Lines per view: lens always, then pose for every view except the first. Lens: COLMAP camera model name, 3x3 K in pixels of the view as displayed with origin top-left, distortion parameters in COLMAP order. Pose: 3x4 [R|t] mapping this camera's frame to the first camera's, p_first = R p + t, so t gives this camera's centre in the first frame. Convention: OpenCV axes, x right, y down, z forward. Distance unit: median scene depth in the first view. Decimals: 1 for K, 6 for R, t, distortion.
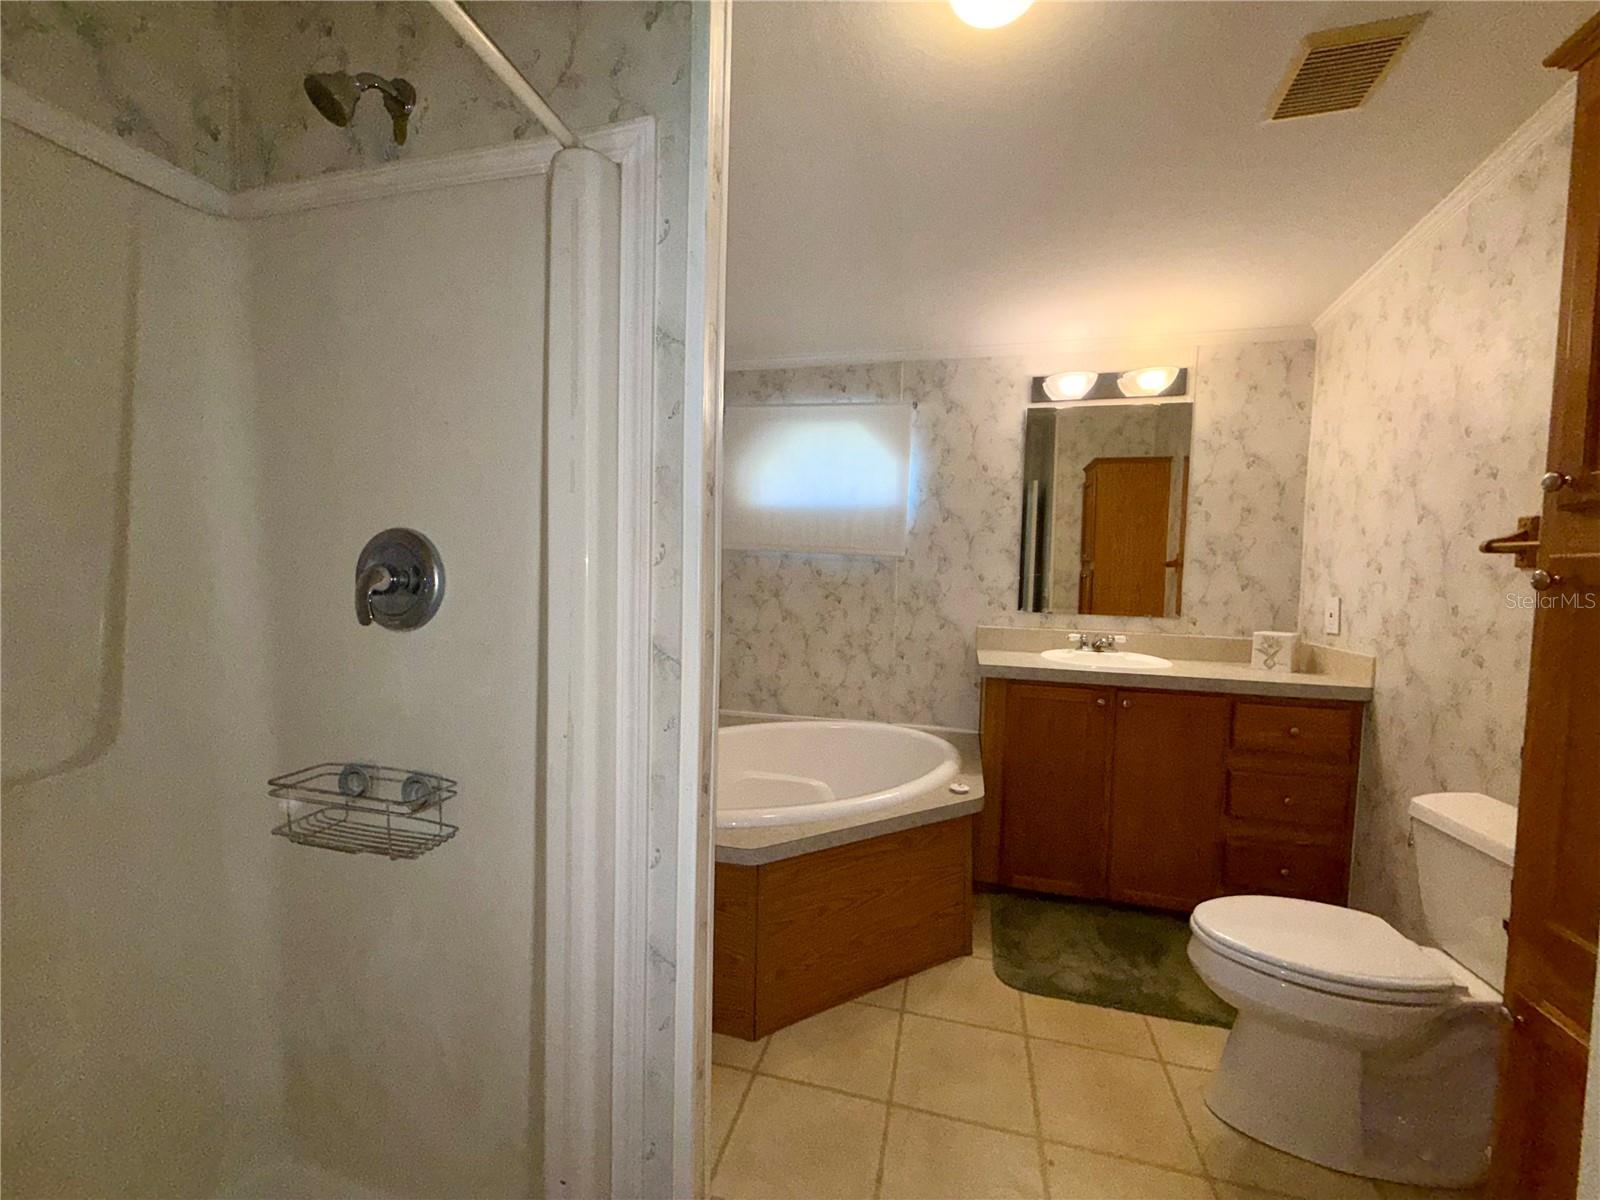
lens RADIAL K [[641.9, 0, 795.3], [0, 641.9, 603.5], [0, 0, 1]] dist [-0.001169, -0.000505]
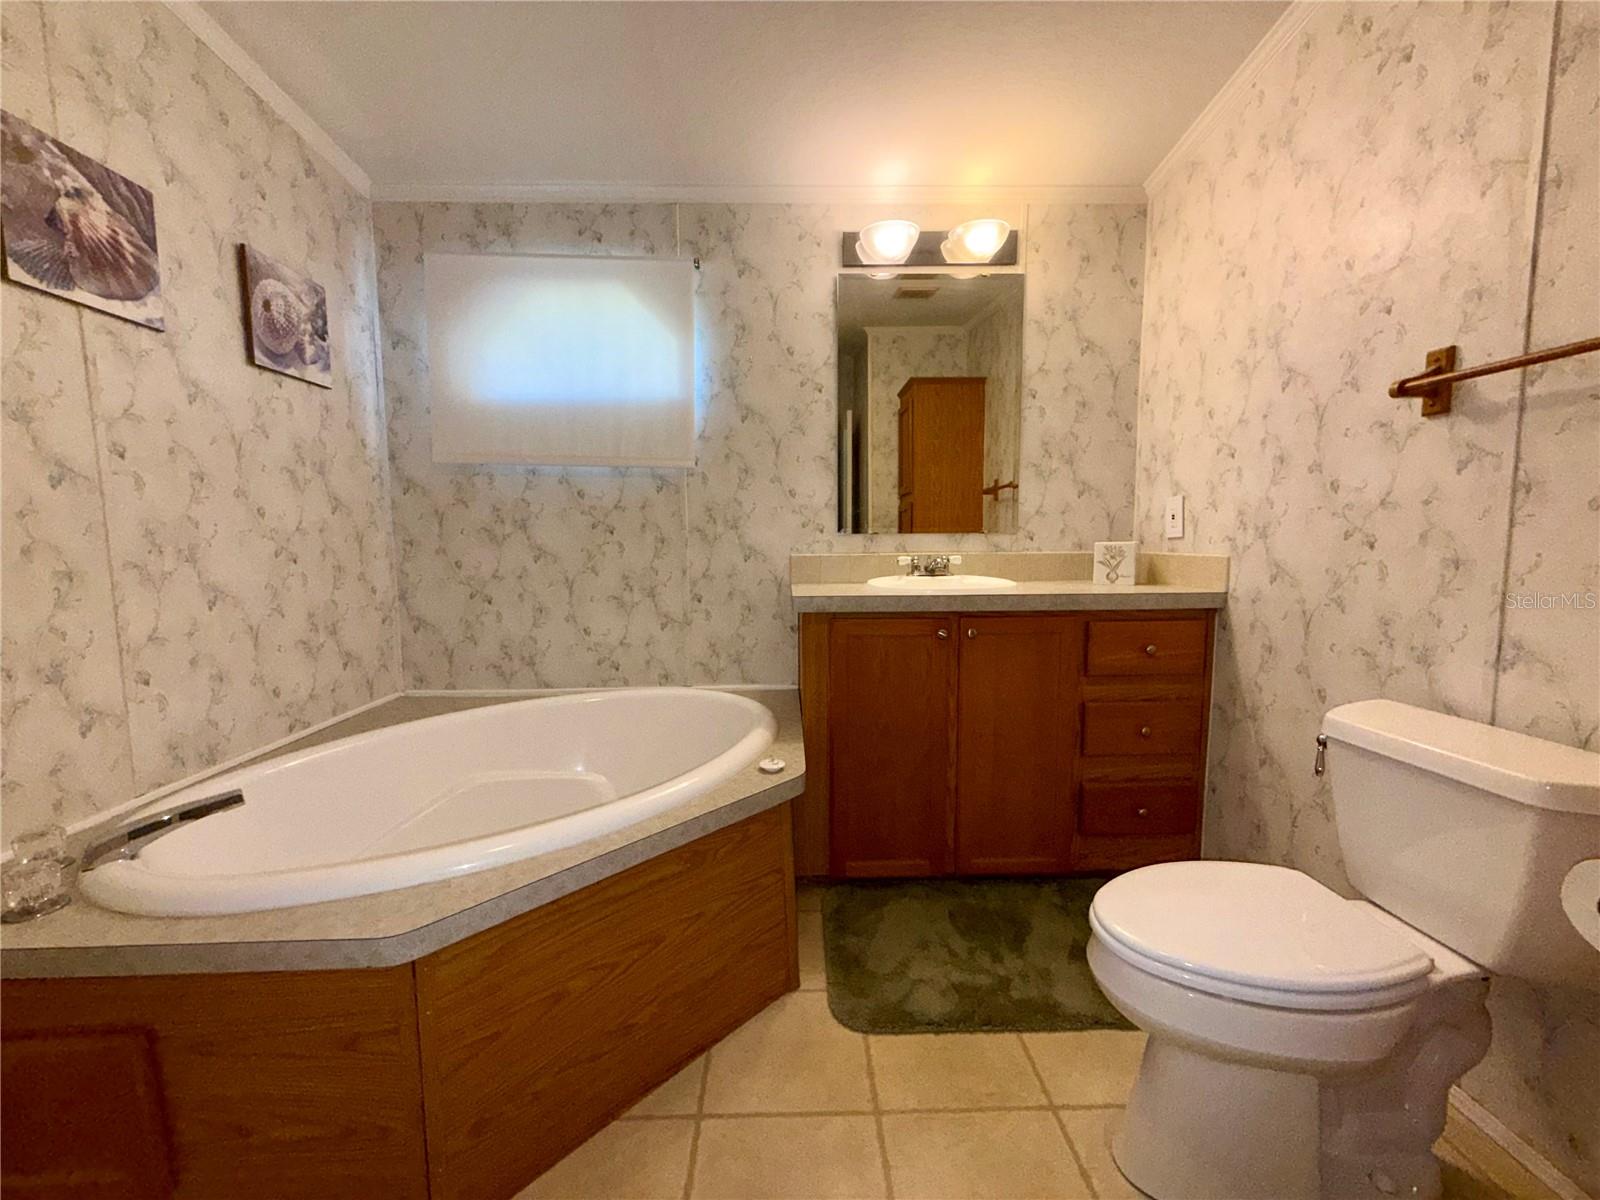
lens RADIAL K [[641.9, 0, 800.0], [0, 641.9, 601.2], [0, 0, 1]] dist [-0.001169, -0.000505]
pose [[0.960568, -0.058287, 0.271867, 0.092480], [0.045827, 0.997597, 0.051963, 0.063354], [-0.274242, -0.037455, 0.960931, 0.282310]]
